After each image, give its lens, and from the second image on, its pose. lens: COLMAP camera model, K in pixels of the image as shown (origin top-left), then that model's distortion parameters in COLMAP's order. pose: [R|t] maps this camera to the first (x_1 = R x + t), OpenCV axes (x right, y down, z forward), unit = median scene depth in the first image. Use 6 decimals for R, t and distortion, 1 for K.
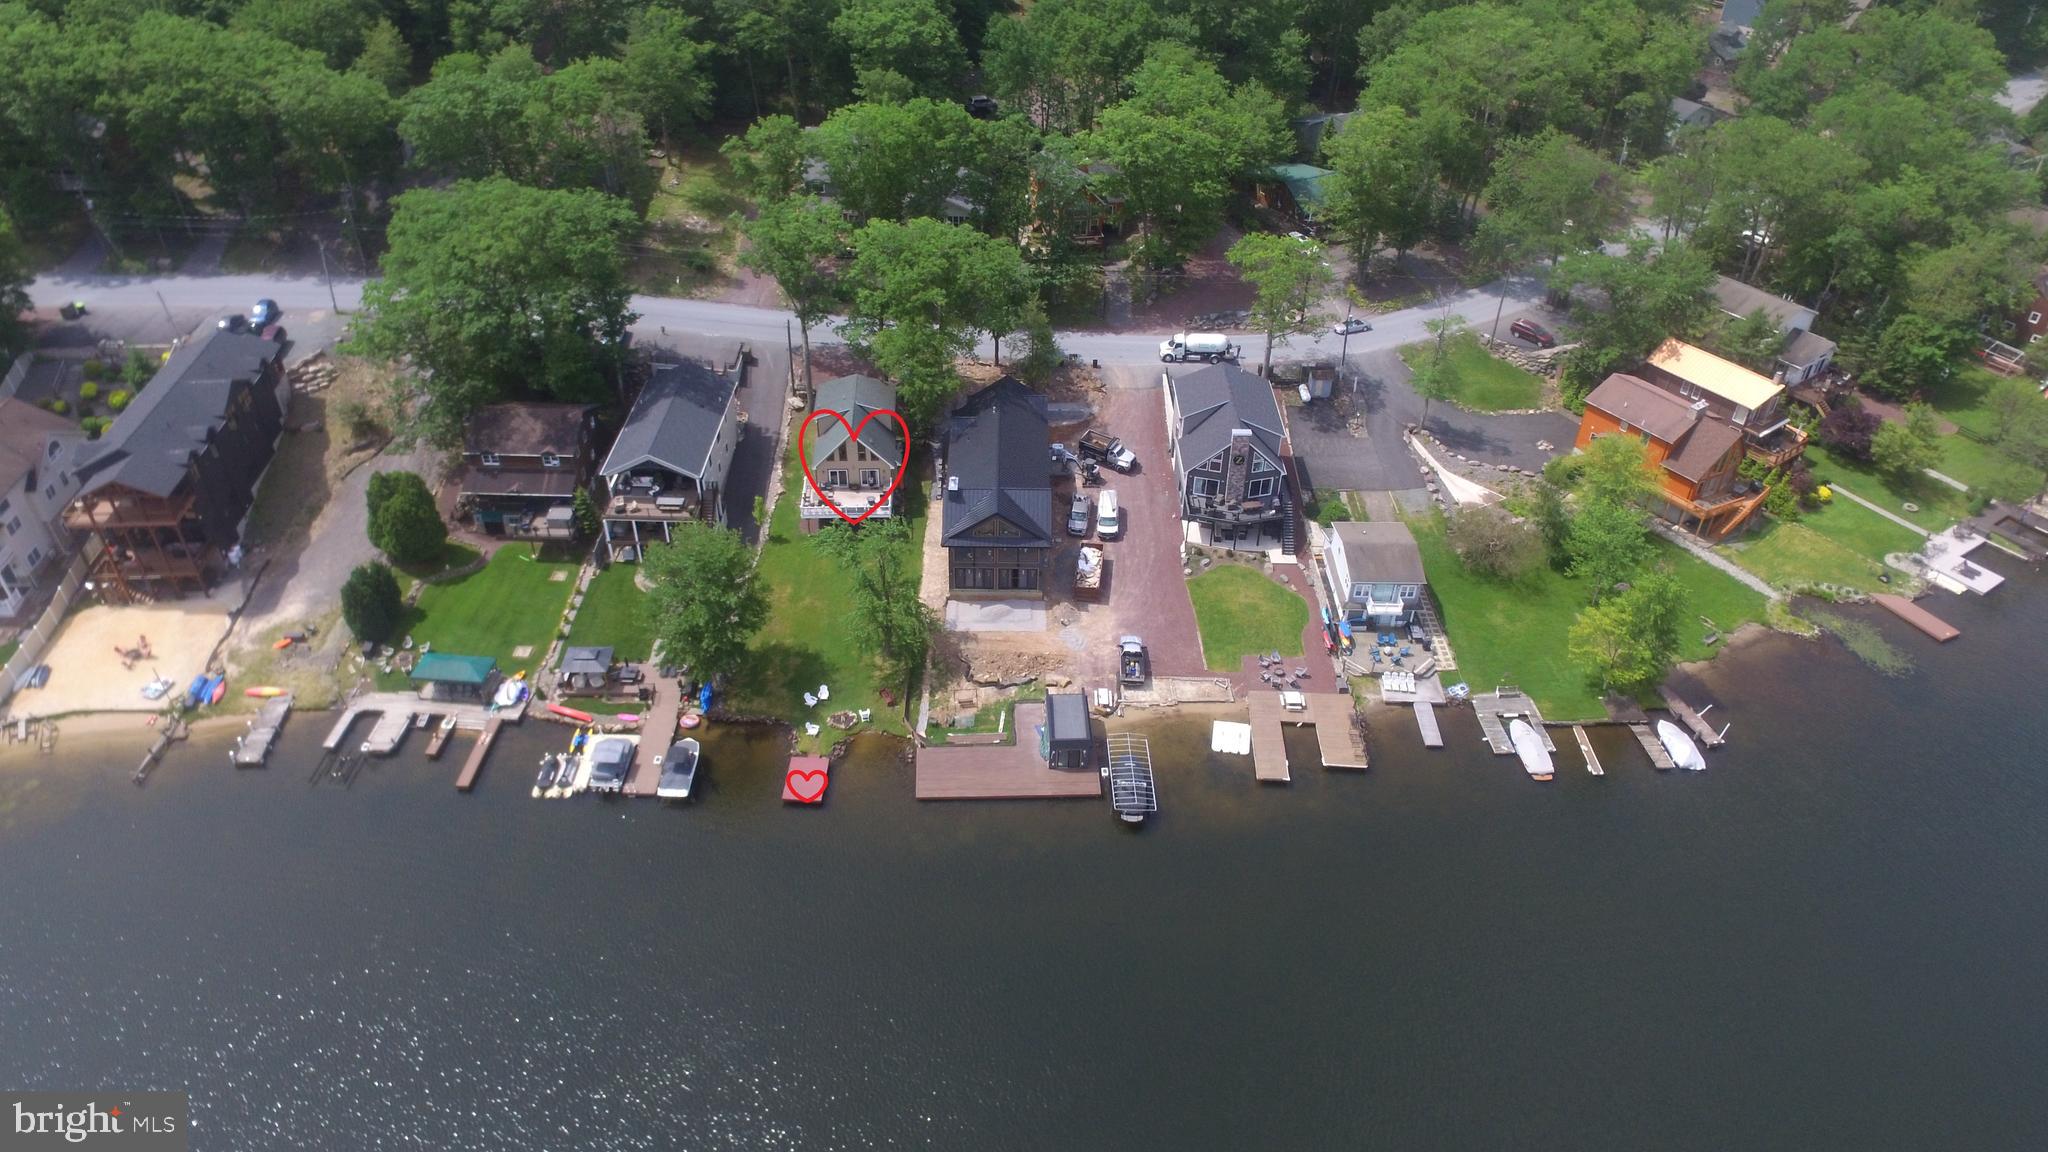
lens RADIAL K [[1367.2, 0, 1035.2], [0, 1367.2, 582.1], [0, 0, 1]] dist [0.007786, 0.002277]
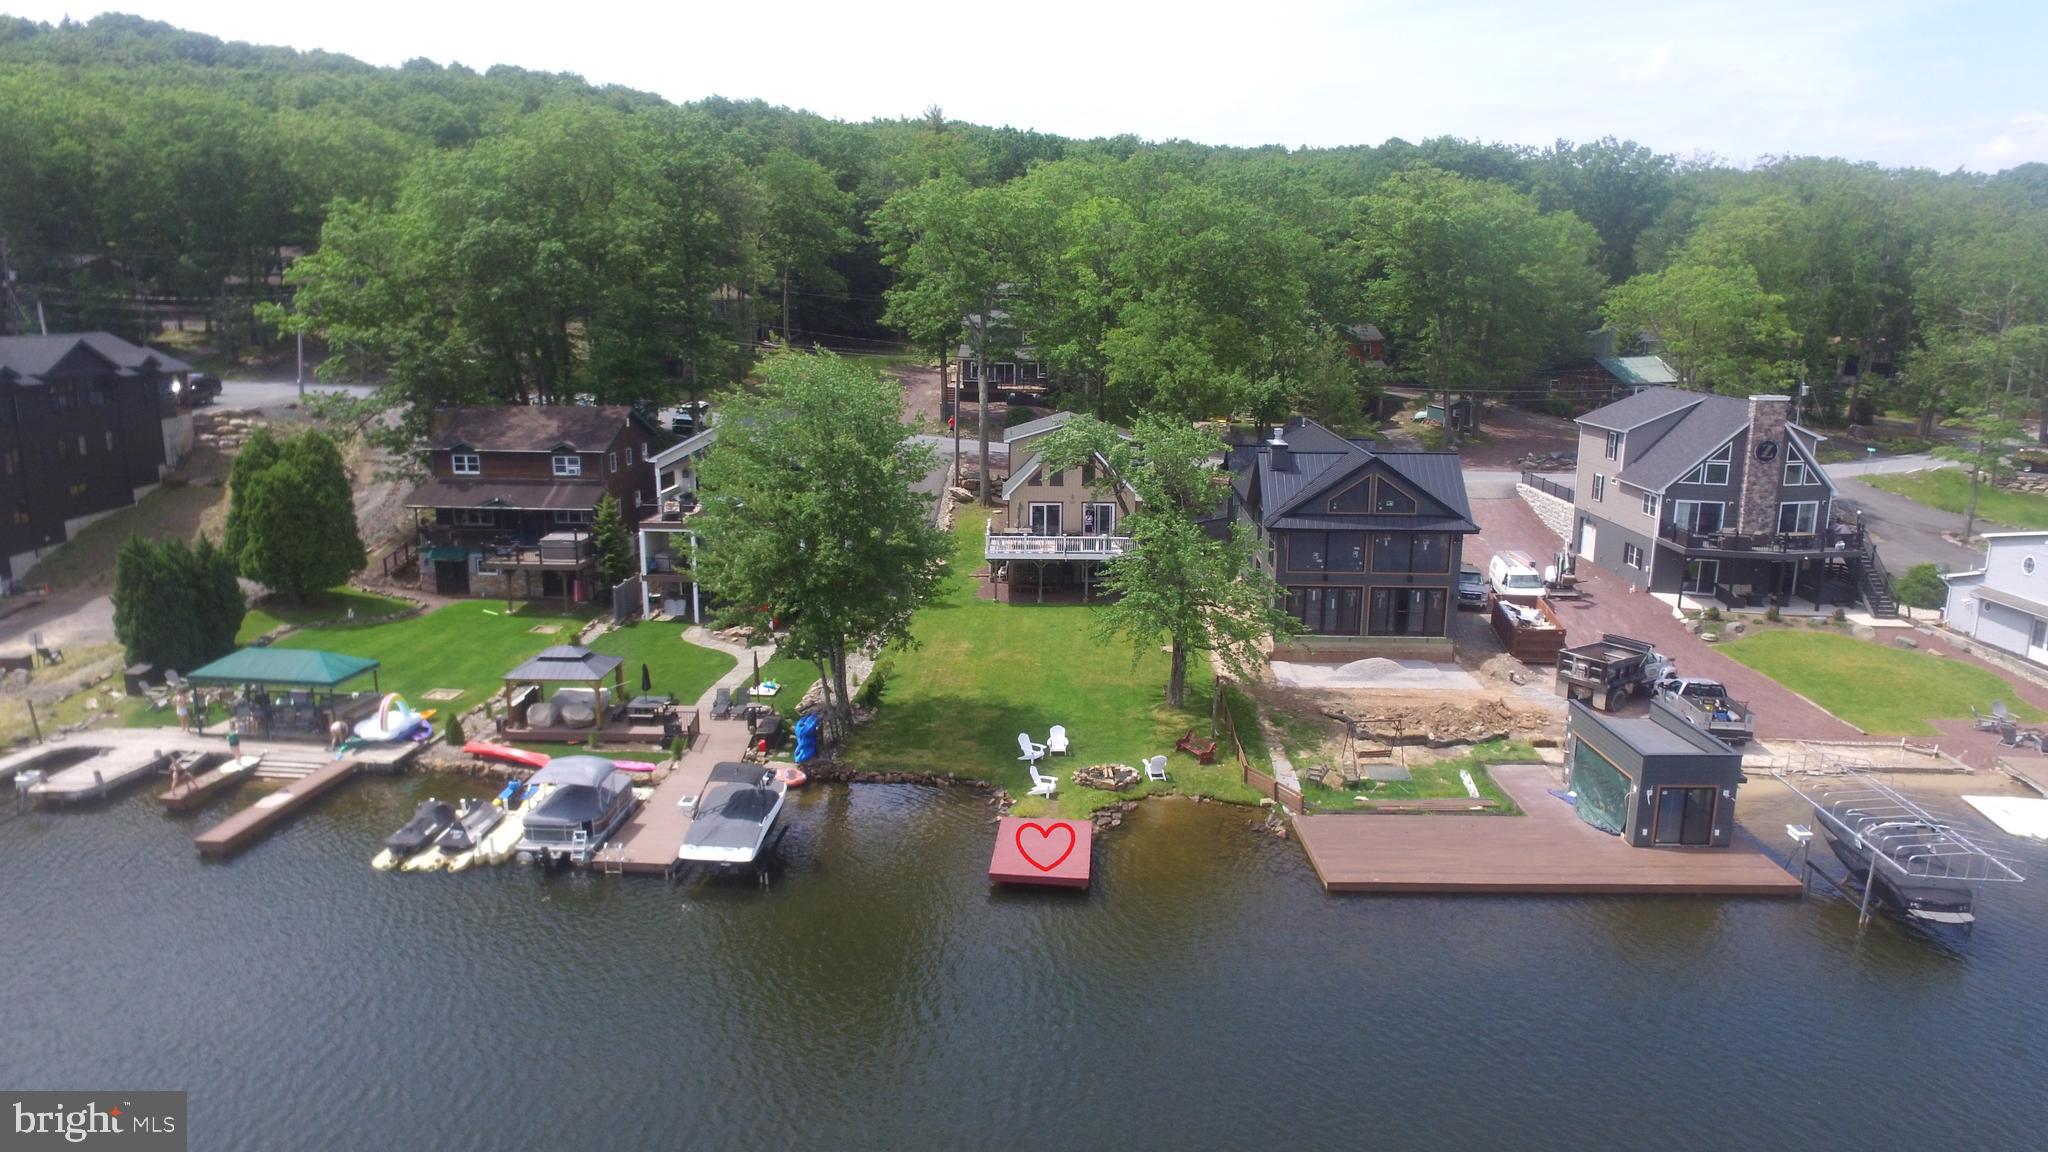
lens RADIAL K [[1367.2, 0, 1035.2], [0, 1367.2, 582.1], [0, 0, 1]] dist [0.007786, 0.002277]
pose [[0.998944, -0.000129, -0.045953, -0.140966], [-0.019208, 0.907275, -0.420098, 0.226548], [0.041747, 0.420537, 0.906315, 0.558660]]
